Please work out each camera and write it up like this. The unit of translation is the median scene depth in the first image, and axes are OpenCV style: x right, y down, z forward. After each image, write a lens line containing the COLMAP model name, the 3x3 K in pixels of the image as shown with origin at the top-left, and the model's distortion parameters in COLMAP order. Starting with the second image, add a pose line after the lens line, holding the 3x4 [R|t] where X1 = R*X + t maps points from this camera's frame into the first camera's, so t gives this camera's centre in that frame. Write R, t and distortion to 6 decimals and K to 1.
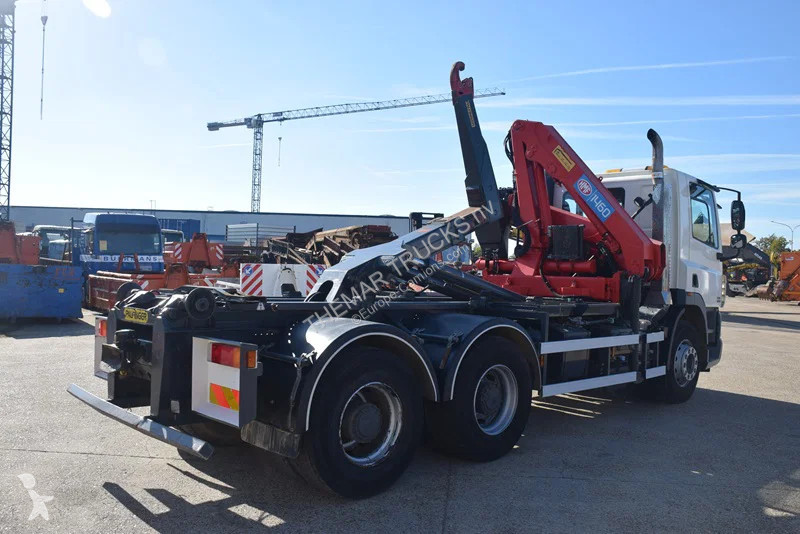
lens RADIAL K [[721.3, 0, 398.1], [0, 721.3, 268.8], [0, 0, 1]] dist [-0.072430, 0.008346]
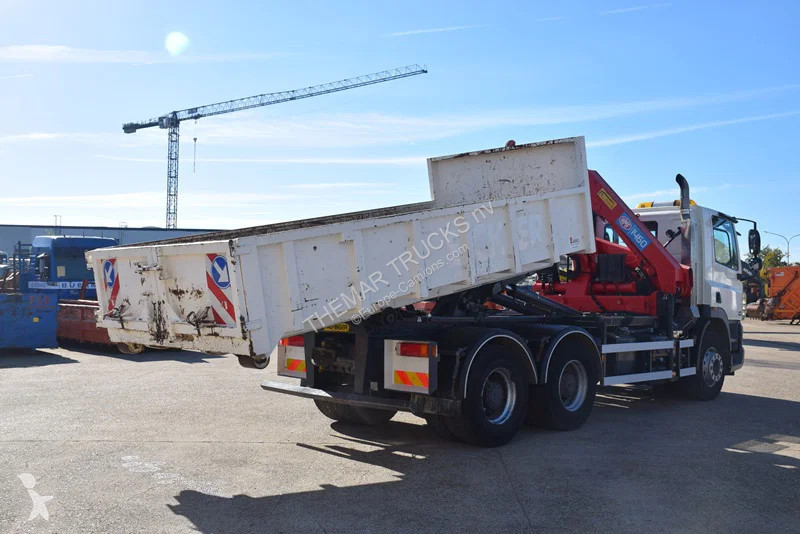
lens RADIAL K [[864.6, 0, 399.0], [0, 864.6, 266.1], [0, 0, 1]] dist [0.020391, 0.007509]
pose [[0.999378, -0.013953, 0.032373, -0.174155], [0.014816, 0.999537, -0.026585, -0.005819], [-0.031987, 0.027048, 0.999122, -0.461904]]
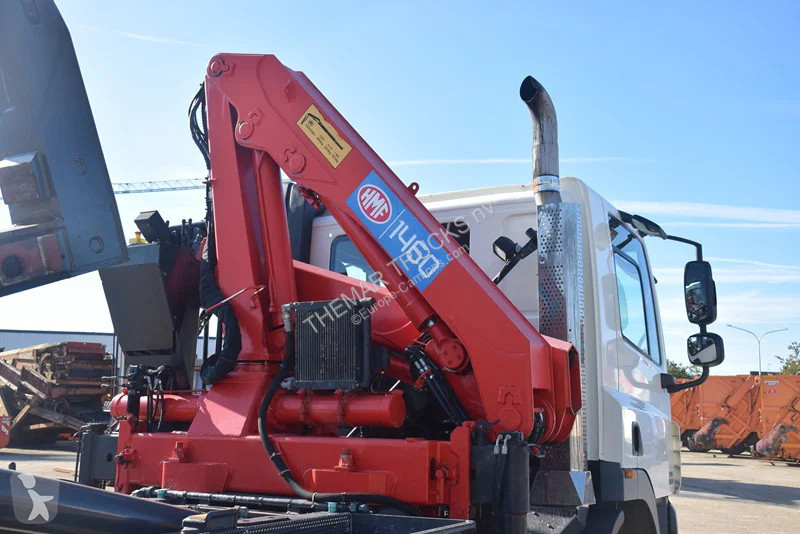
lens RADIAL K [[864.6, 0, 399.0], [0, 864.6, 266.1], [0, 0, 1]] dist [0.020391, 0.007509]
pose [[0.967533, 0.027487, 0.251247, 0.152950], [0.012787, 0.987473, -0.157270, -0.005630], [-0.252422, 0.155376, 0.955061, 0.541677]]
